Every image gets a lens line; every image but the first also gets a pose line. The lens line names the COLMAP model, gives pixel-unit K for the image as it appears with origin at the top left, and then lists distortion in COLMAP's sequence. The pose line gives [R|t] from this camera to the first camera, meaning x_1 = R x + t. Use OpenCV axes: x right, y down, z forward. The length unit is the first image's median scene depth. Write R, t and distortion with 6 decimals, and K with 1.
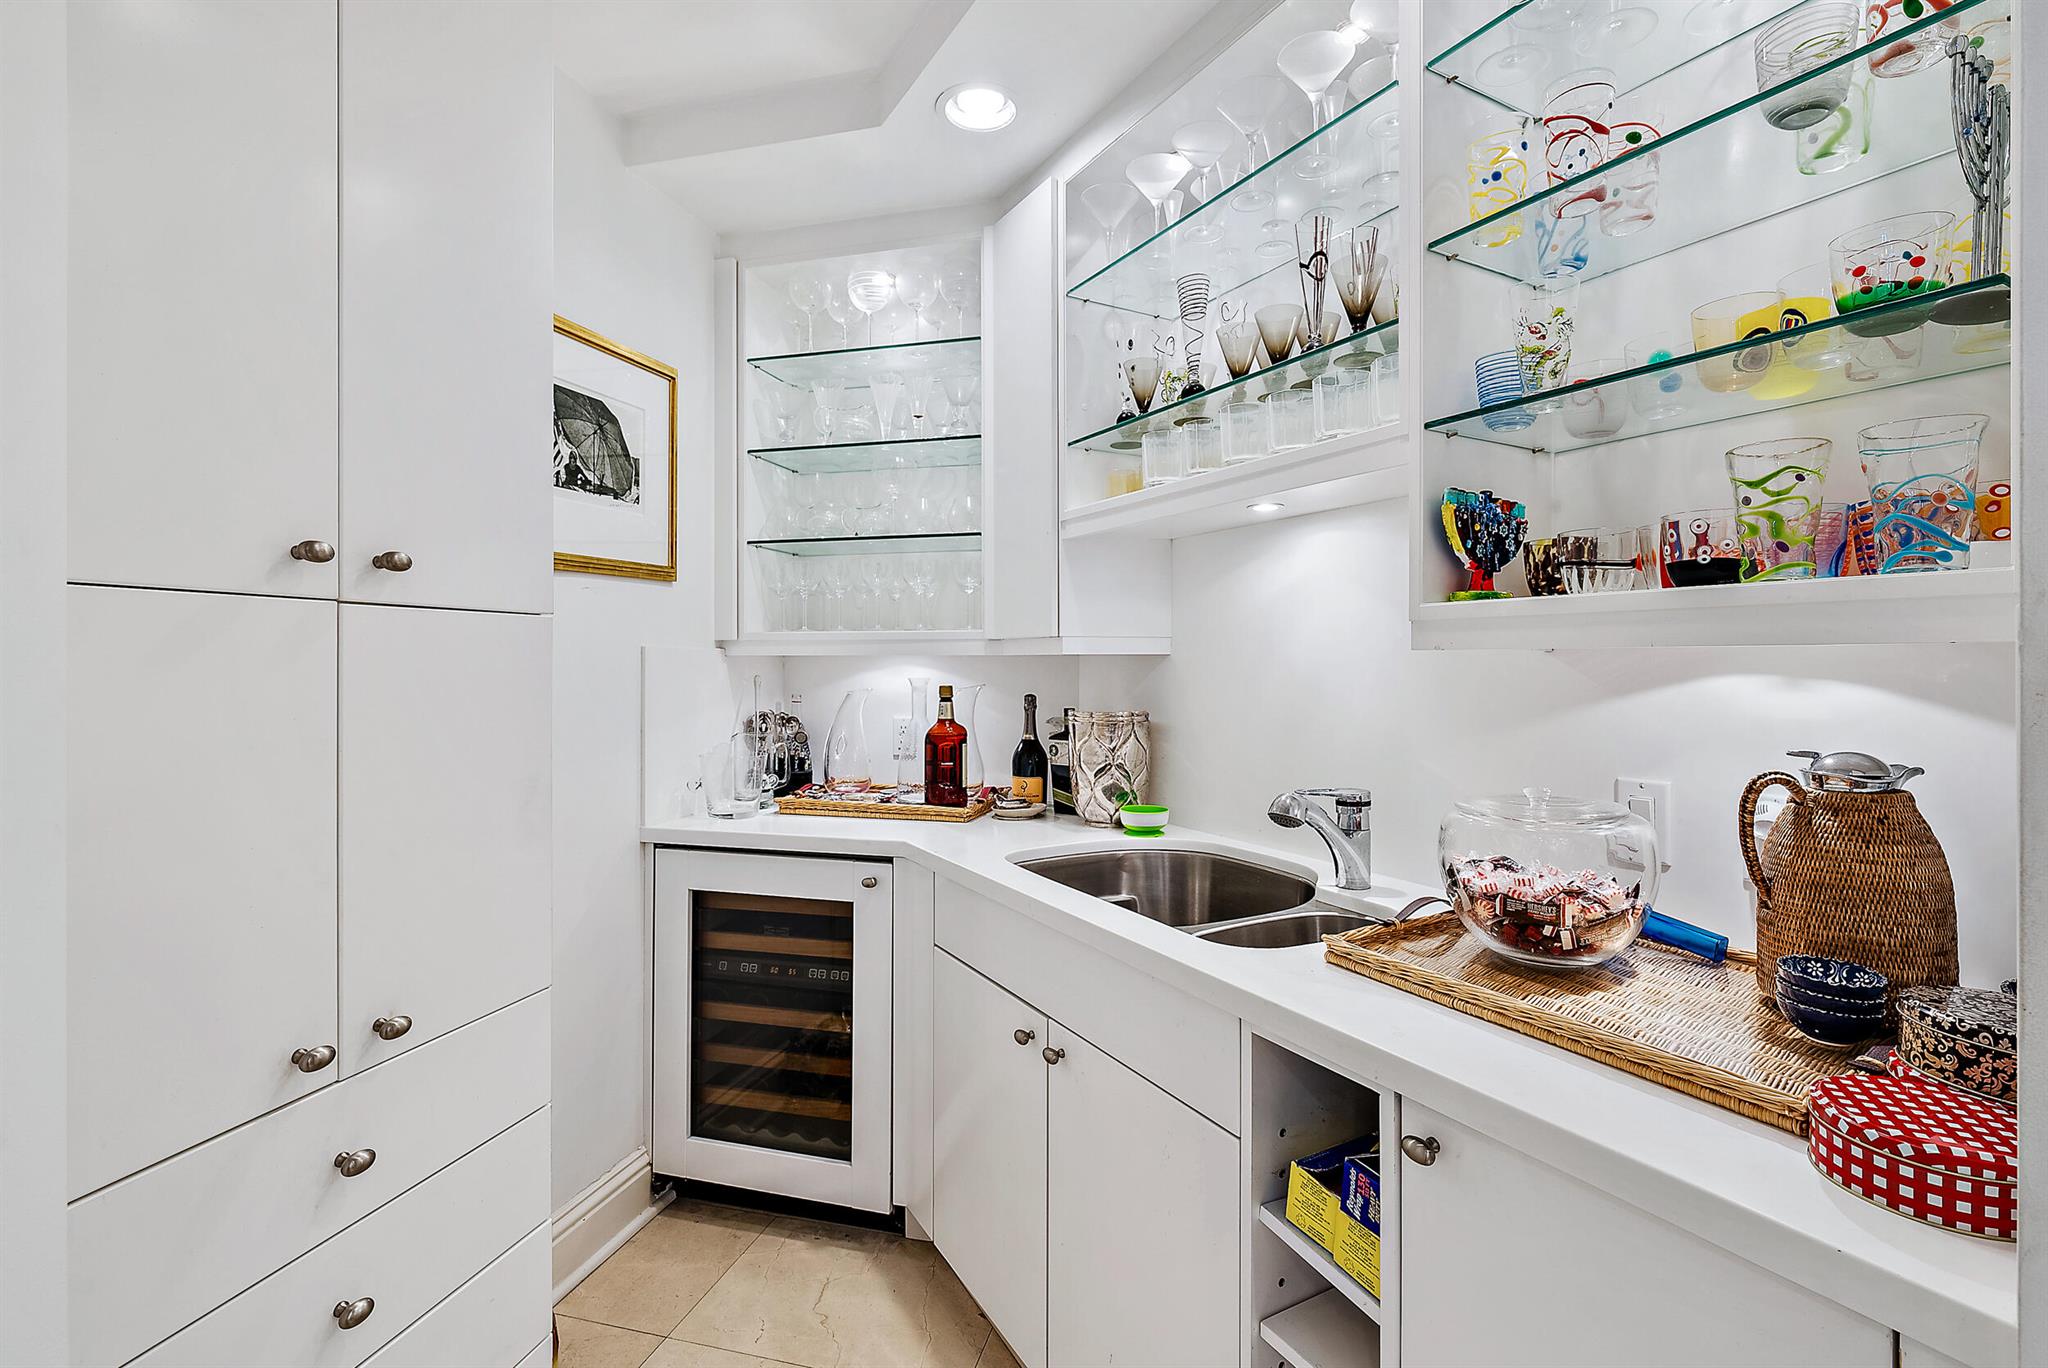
lens RADIAL K [[931.8, 0, 1031.0], [0, 931.8, 671.5], [0, 0, 1]] dist [-0.000785, -0.000060]
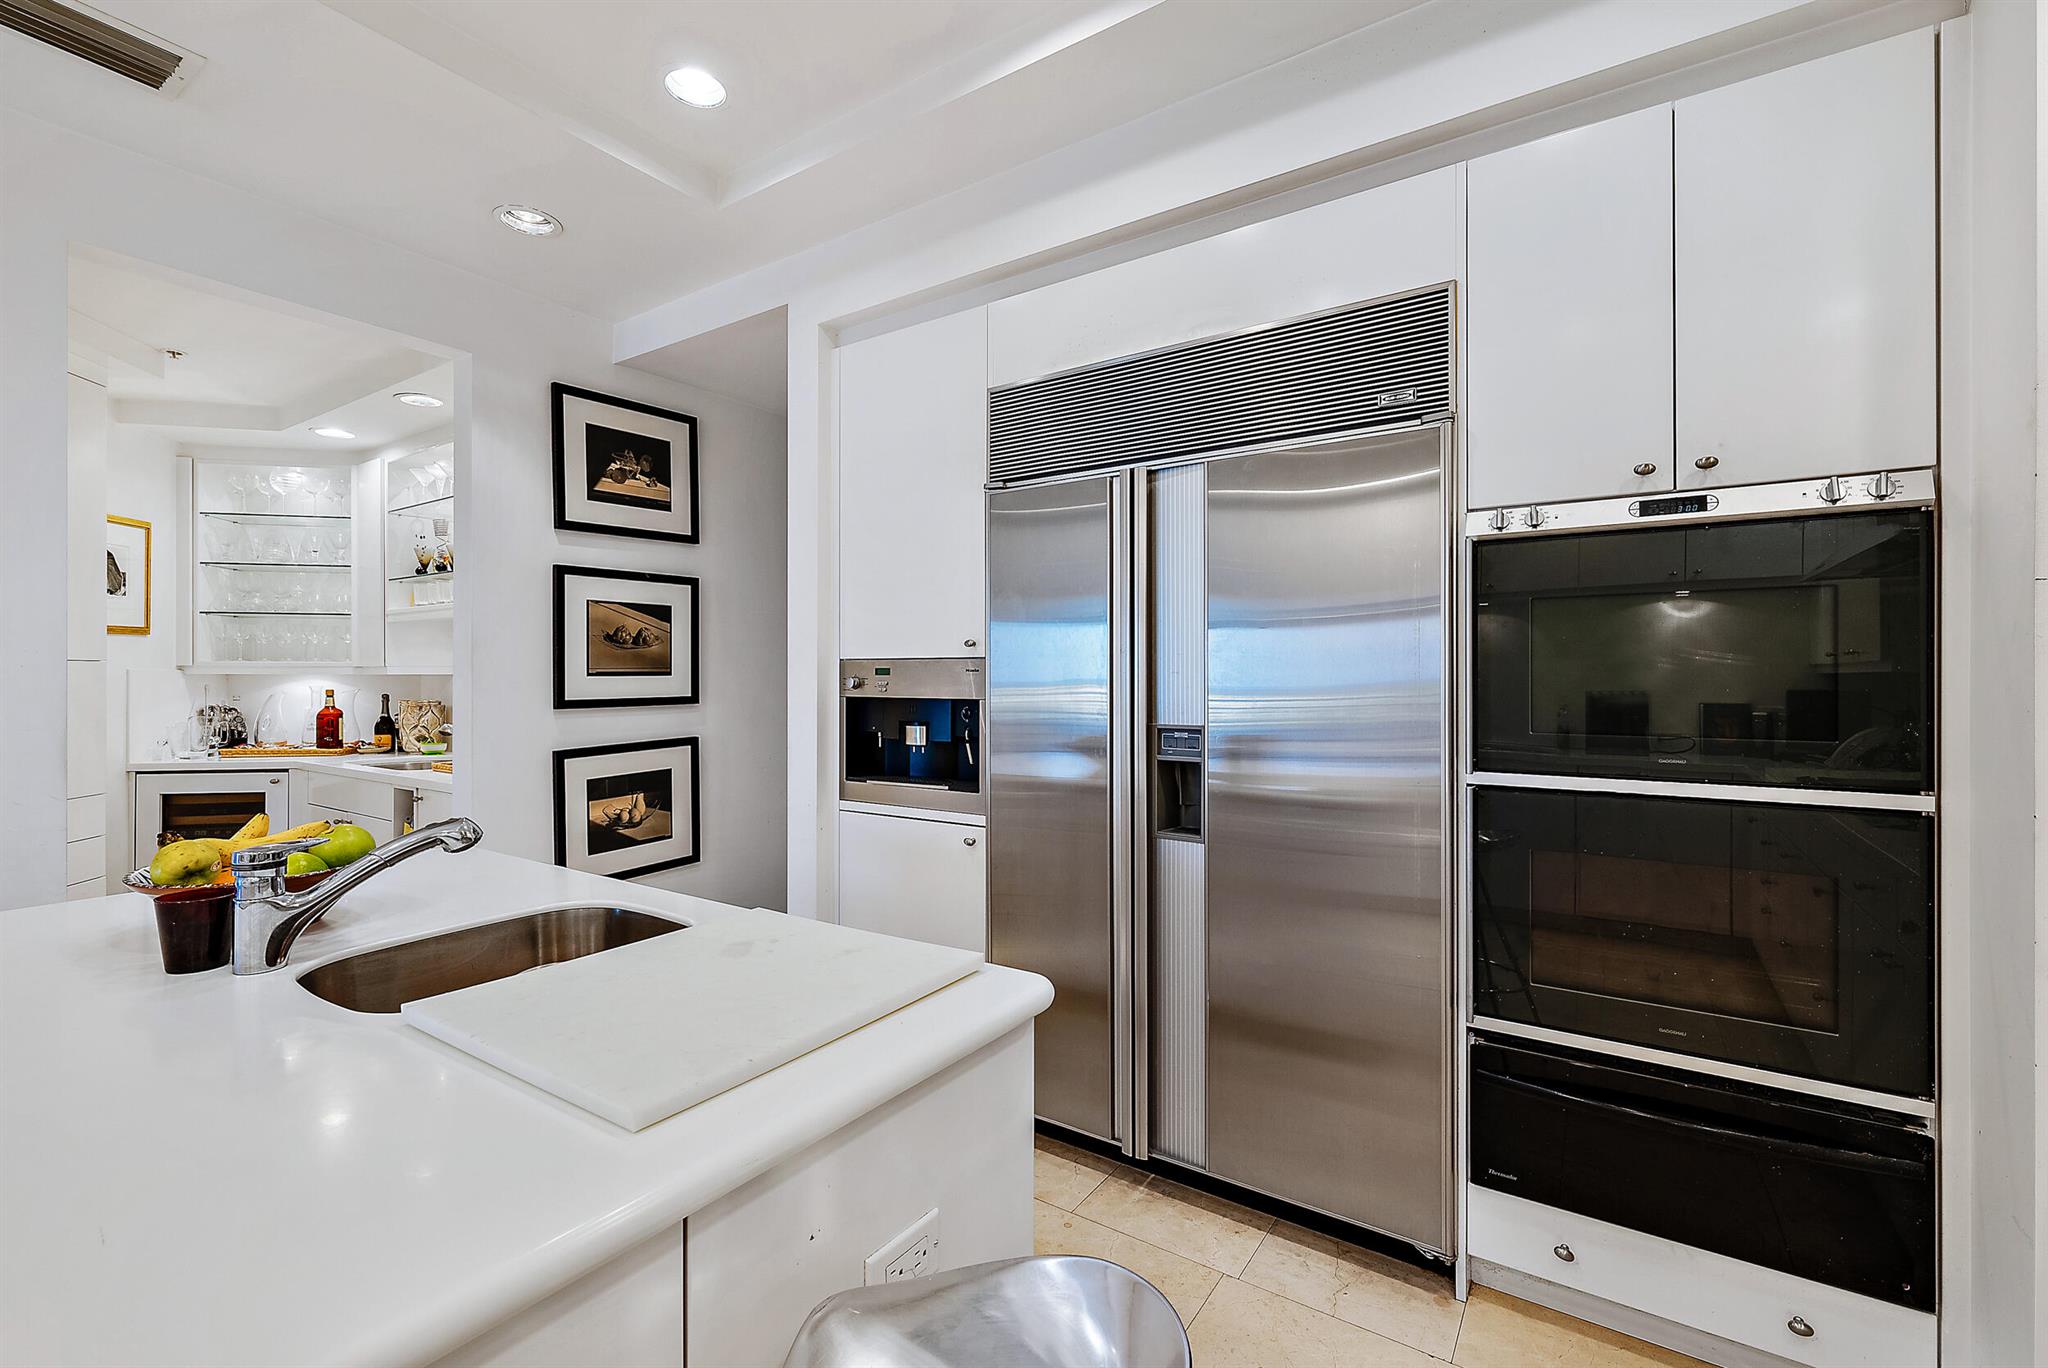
lens RADIAL K [[859.1, 0, 1012.3], [0, 859.1, 687.0], [0, 0, 1]] dist [-0.000566, -0.000102]
pose [[0.897294, -0.000040, 0.441434, 0.397033], [0.001273, 0.999996, -0.002497, 0.015318], [-0.441432, 0.002802, 0.897290, -1.261933]]
